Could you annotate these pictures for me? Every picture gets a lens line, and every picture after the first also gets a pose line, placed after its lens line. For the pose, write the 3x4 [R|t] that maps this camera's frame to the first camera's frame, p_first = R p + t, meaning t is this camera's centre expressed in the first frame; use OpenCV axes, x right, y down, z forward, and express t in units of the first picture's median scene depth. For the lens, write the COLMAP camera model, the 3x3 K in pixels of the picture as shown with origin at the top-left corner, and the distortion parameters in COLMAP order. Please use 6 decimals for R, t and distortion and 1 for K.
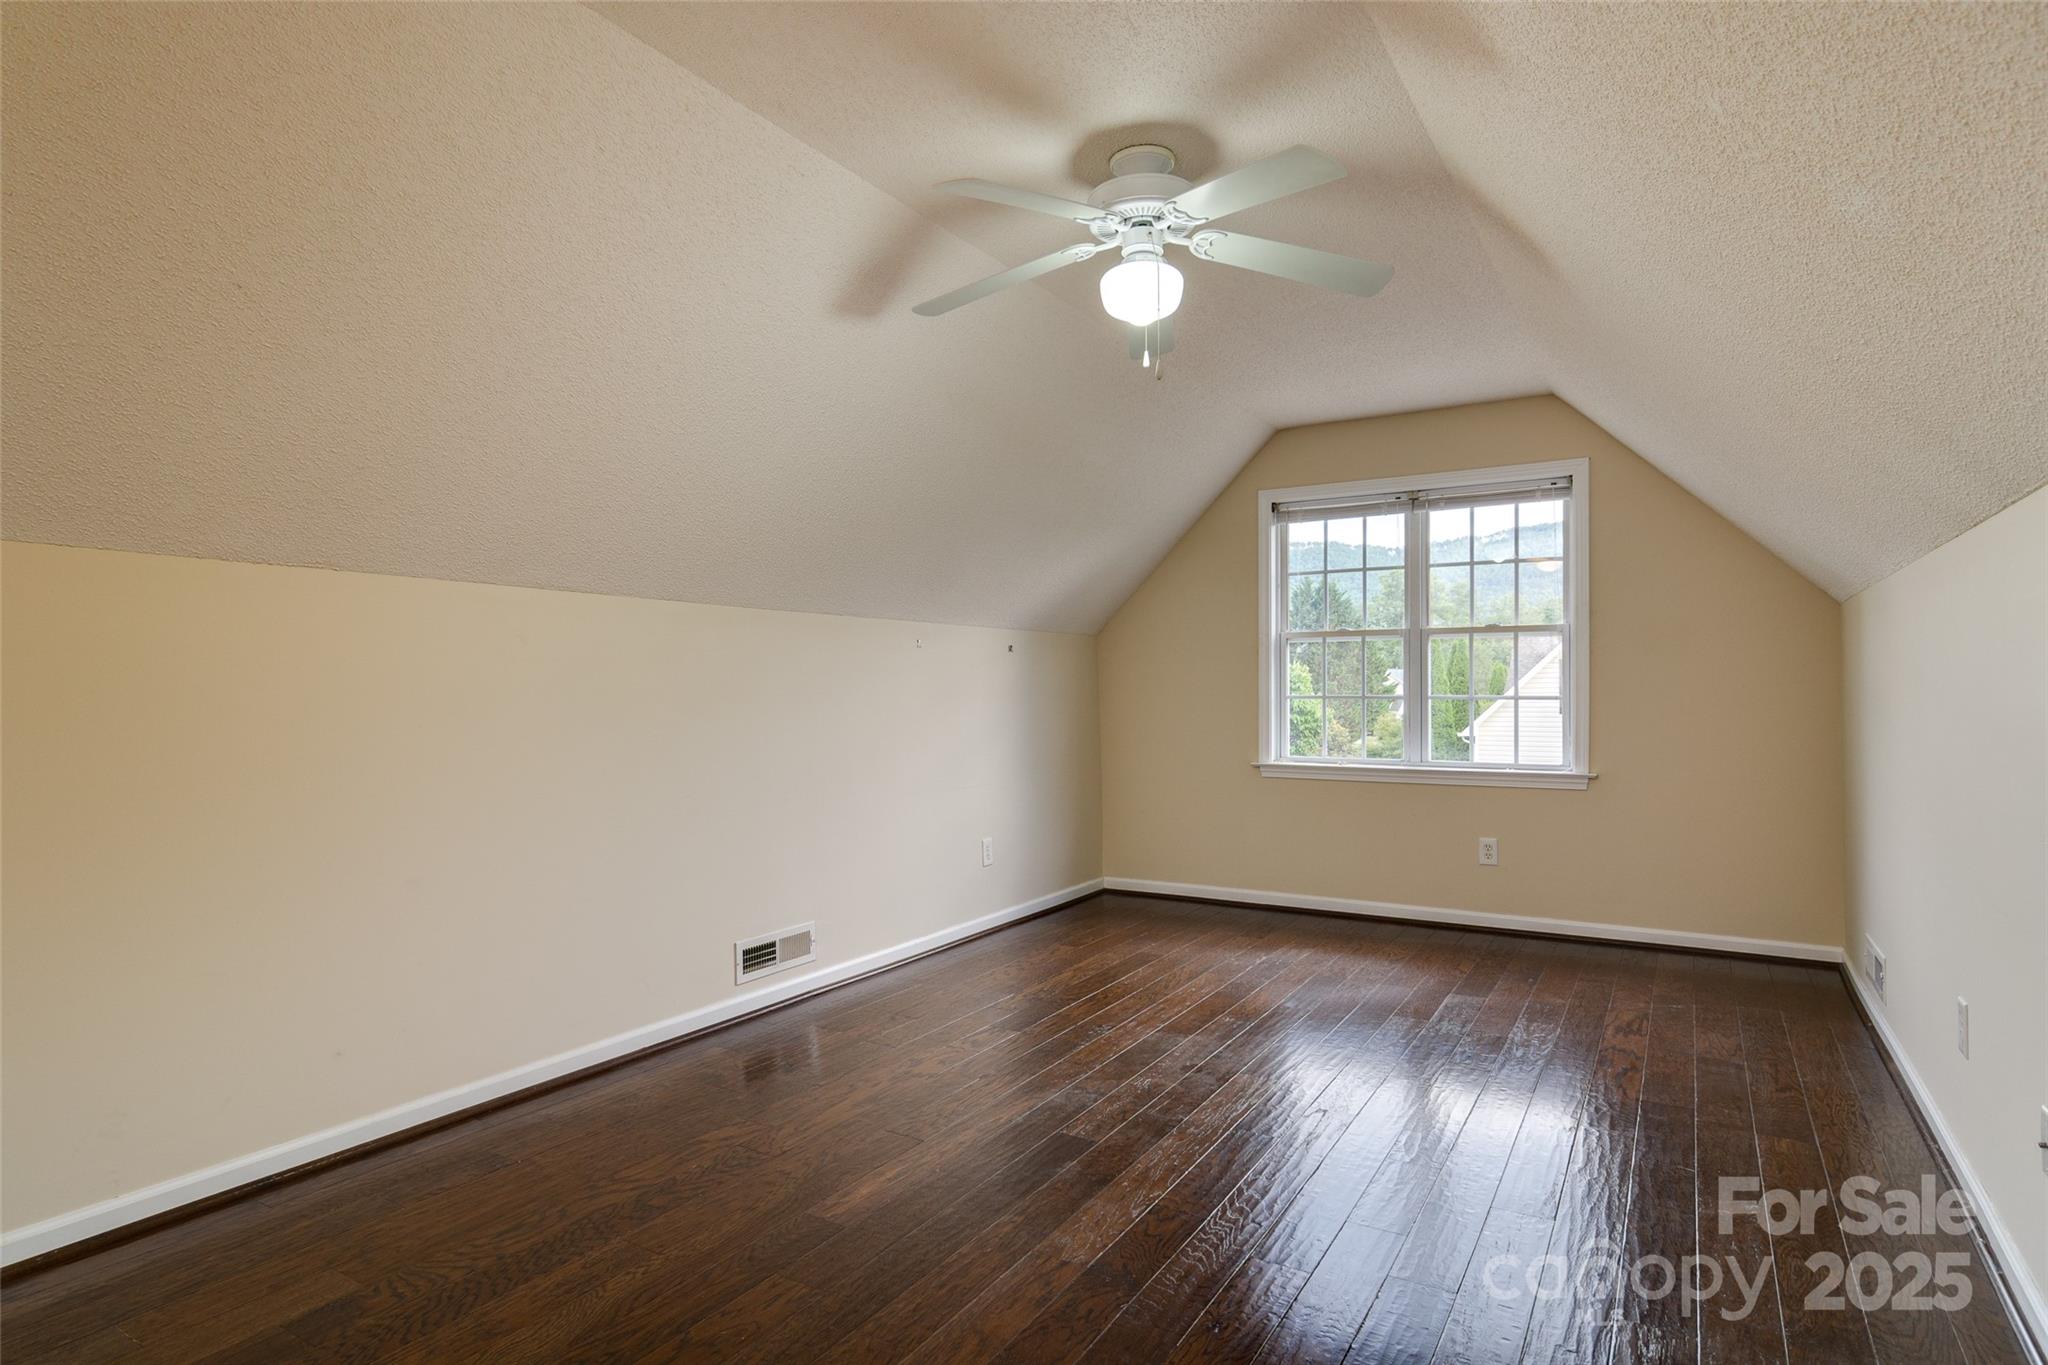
lens RADIAL K [[1089.9, 0, 1024.0], [0, 1089.9, 682.5], [0, 0, 1]] dist [0.003220, 0.000411]
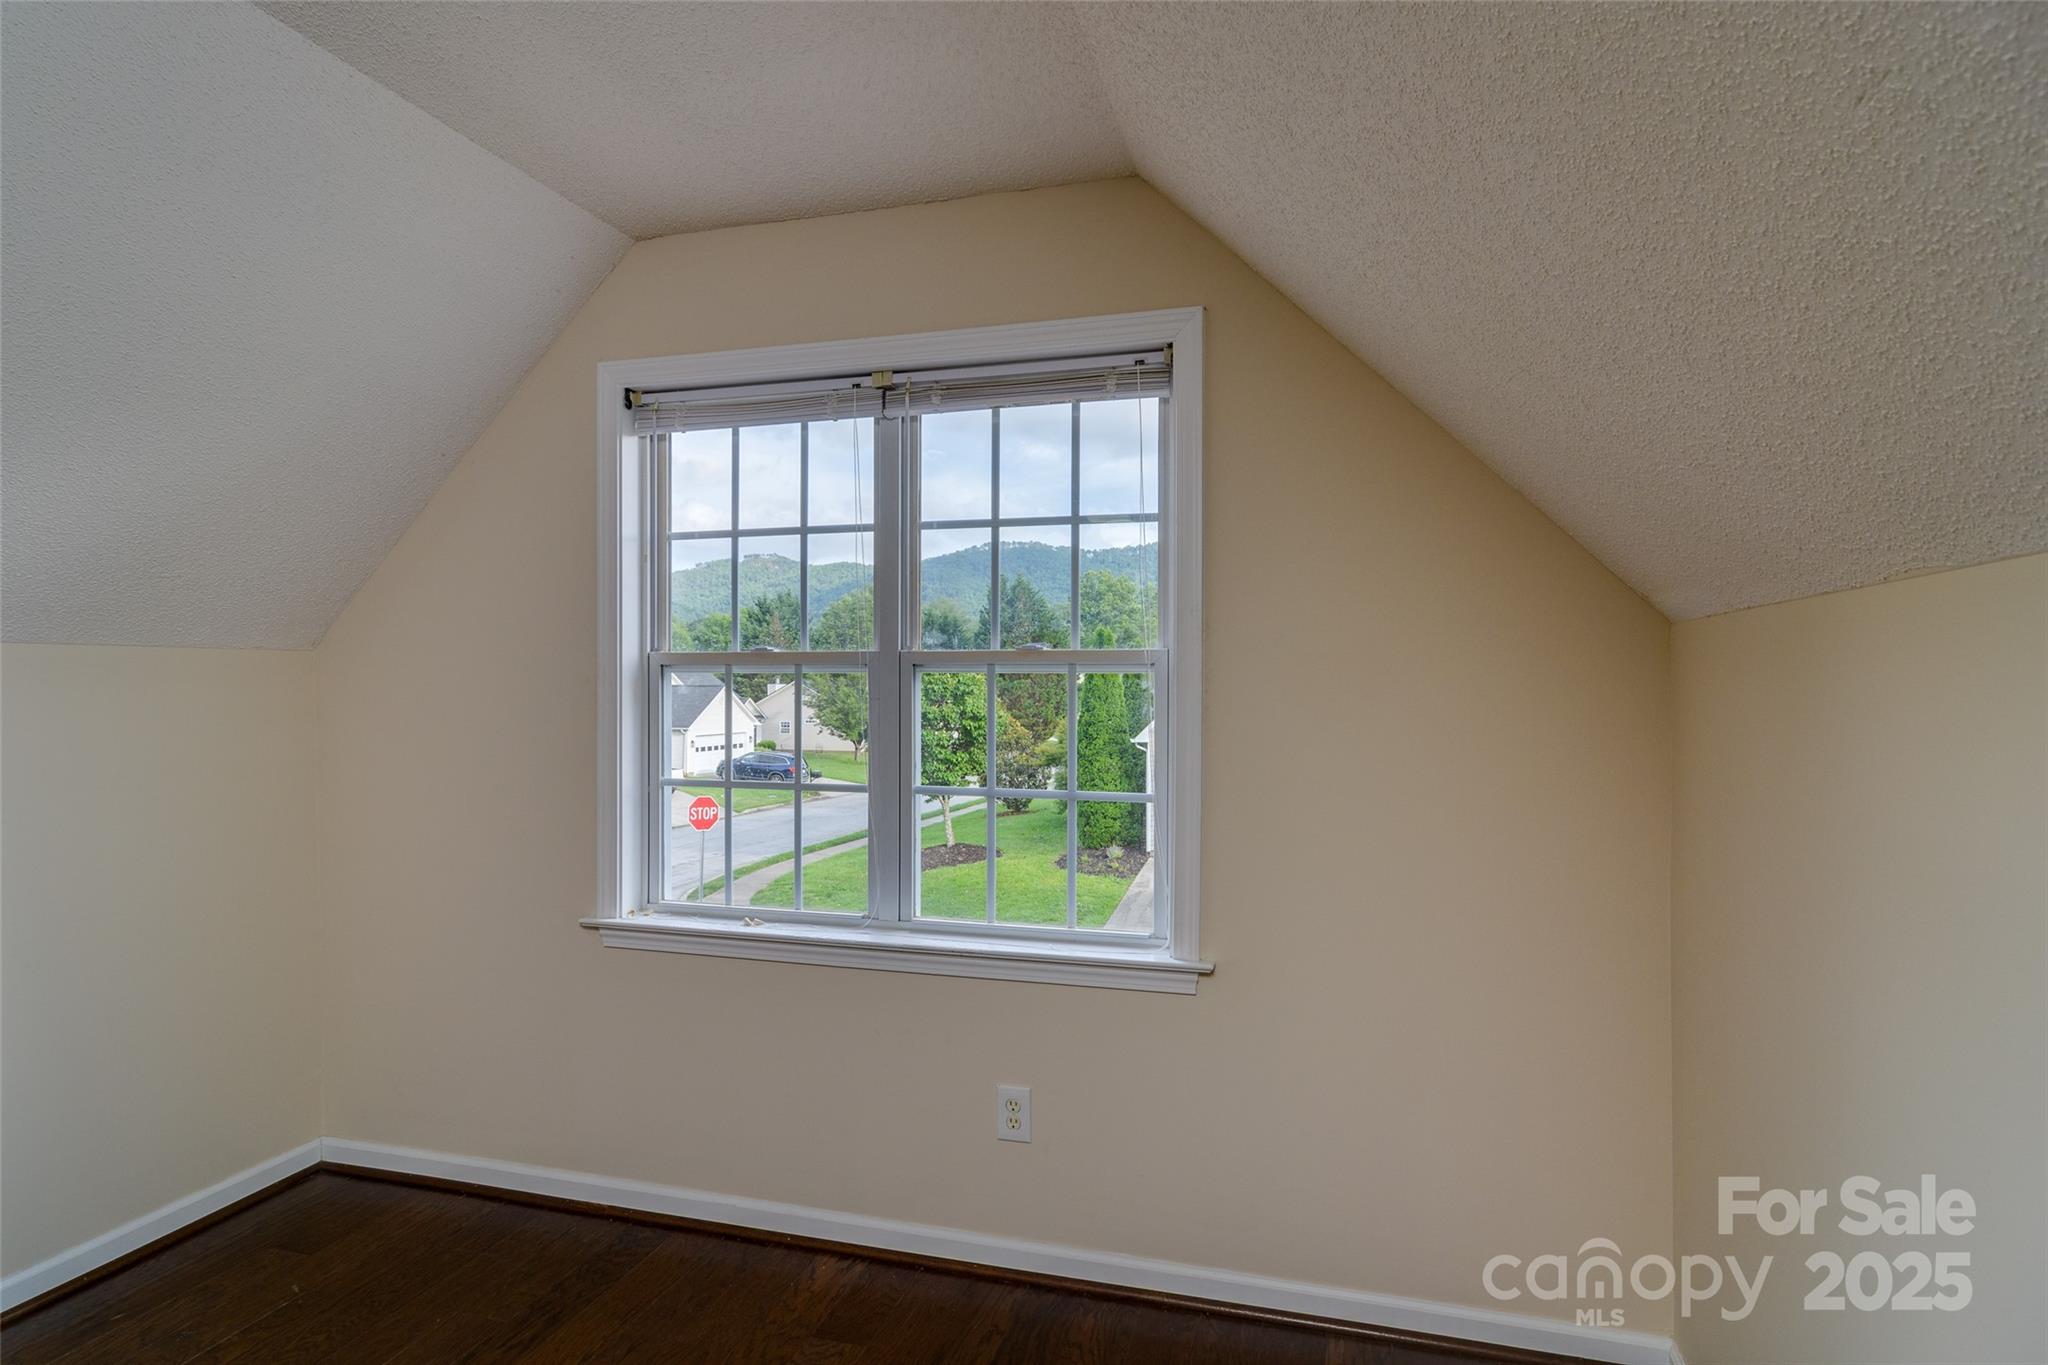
lens RADIAL K [[1089.9, 0, 1024.0], [0, 1089.9, 682.5], [0, 0, 1]] dist [0.003220, 0.000411]
pose [[0.965158, 0.006717, 0.261582, 0.279412], [-0.008113, 0.999958, 0.004255, -0.036976], [-0.261543, -0.006229, 0.965172, 0.490799]]
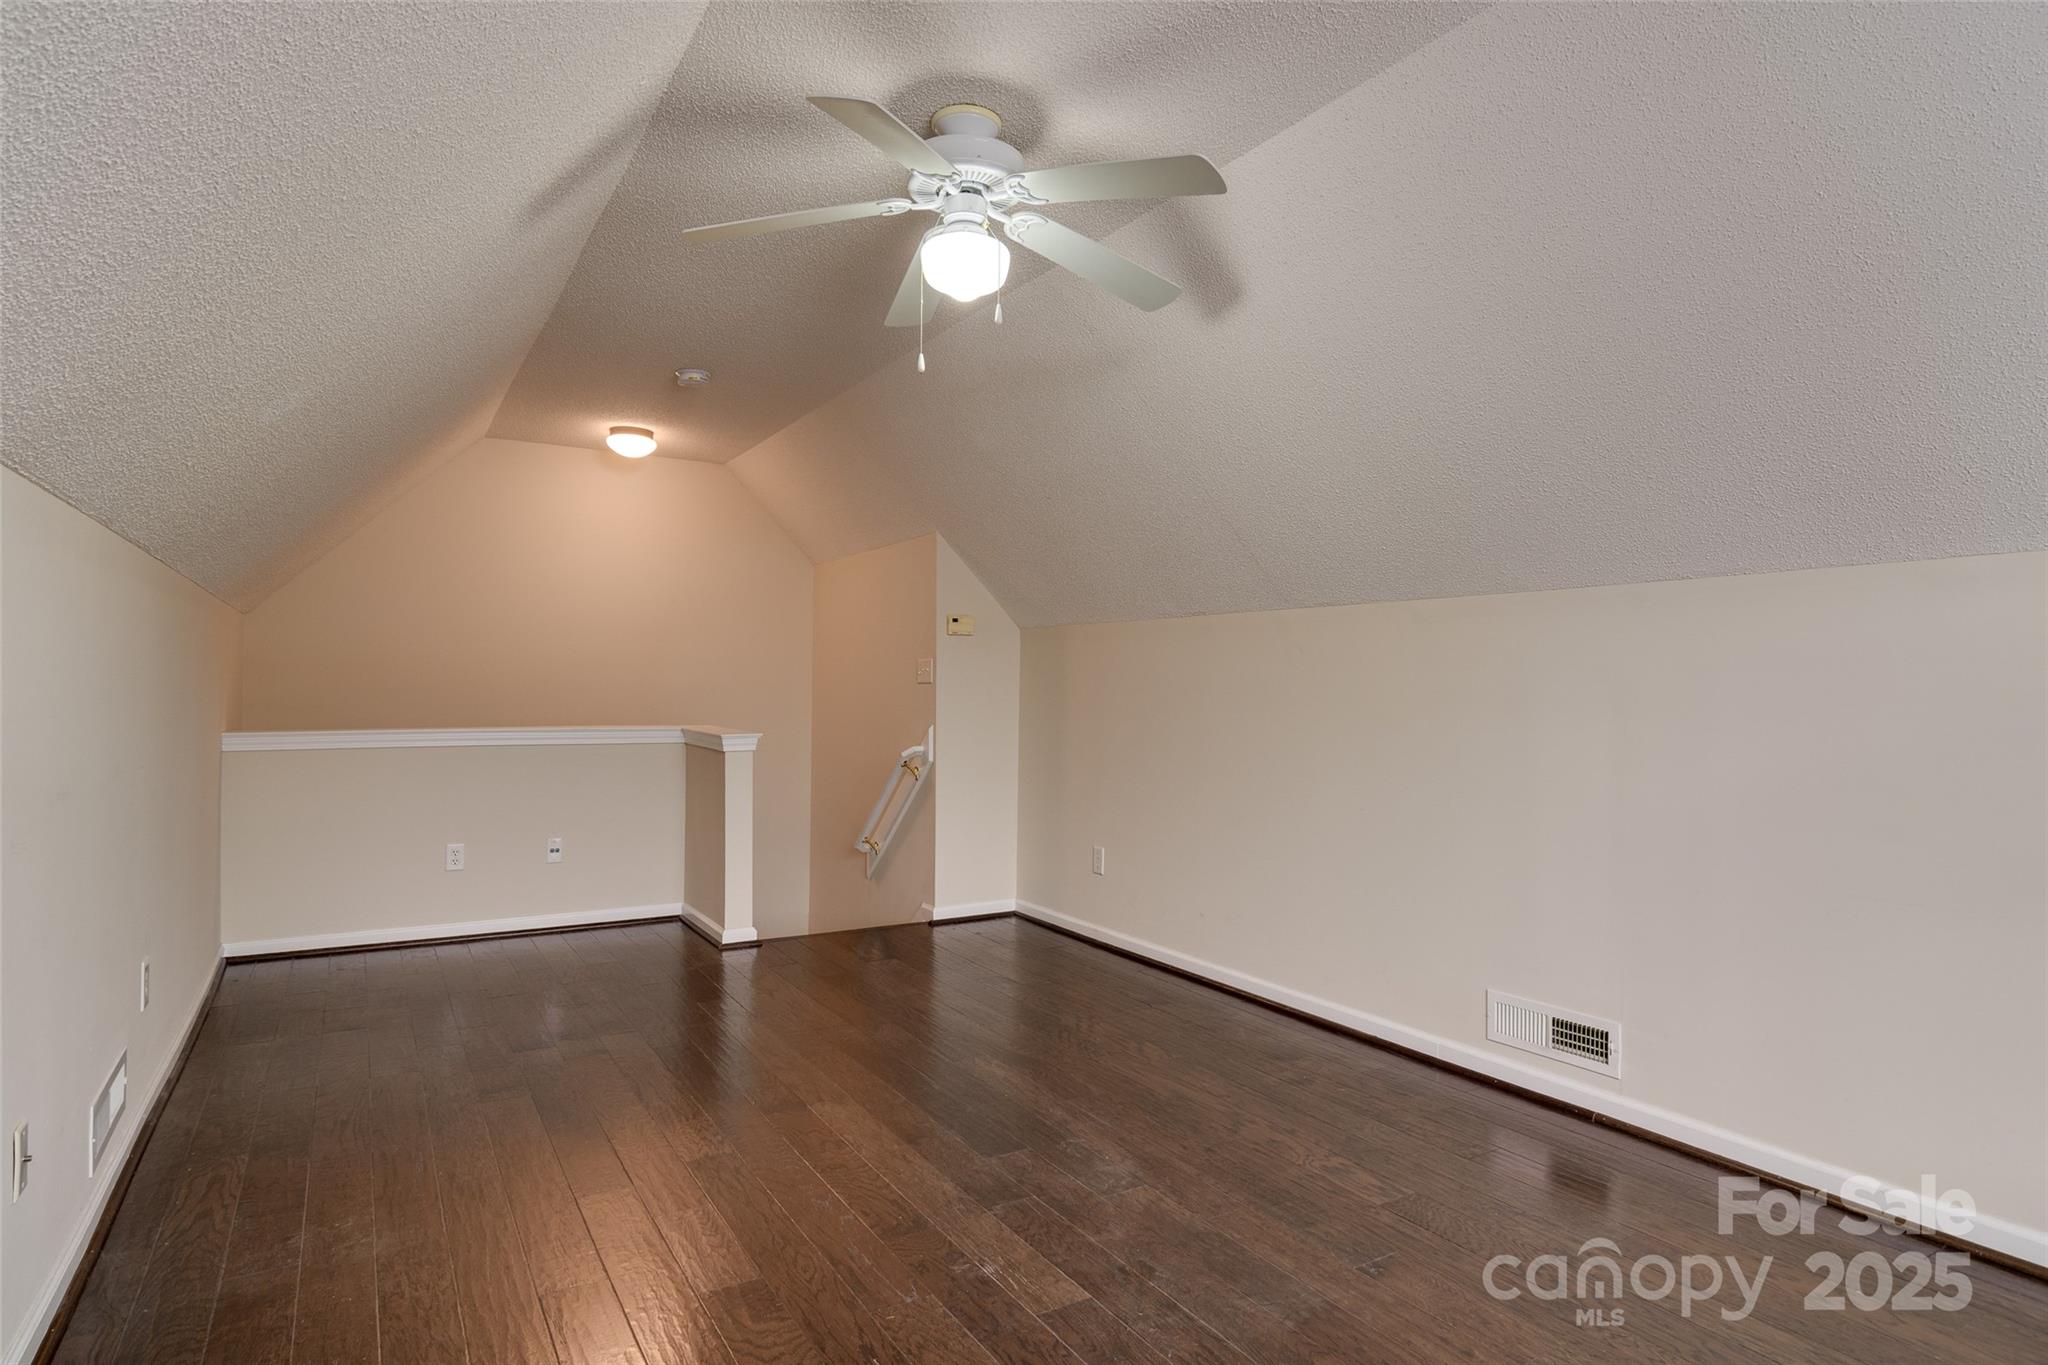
lens RADIAL K [[1089.9, 0, 1024.0], [0, 1089.9, 682.5], [0, 0, 1]] dist [0.003220, 0.000411]
pose [[-0.449097, -0.002159, -0.893480, 0.989685], [0.002727, 0.999989, -0.003787, -0.000314], [0.893479, -0.004137, -0.449086, 1.573802]]
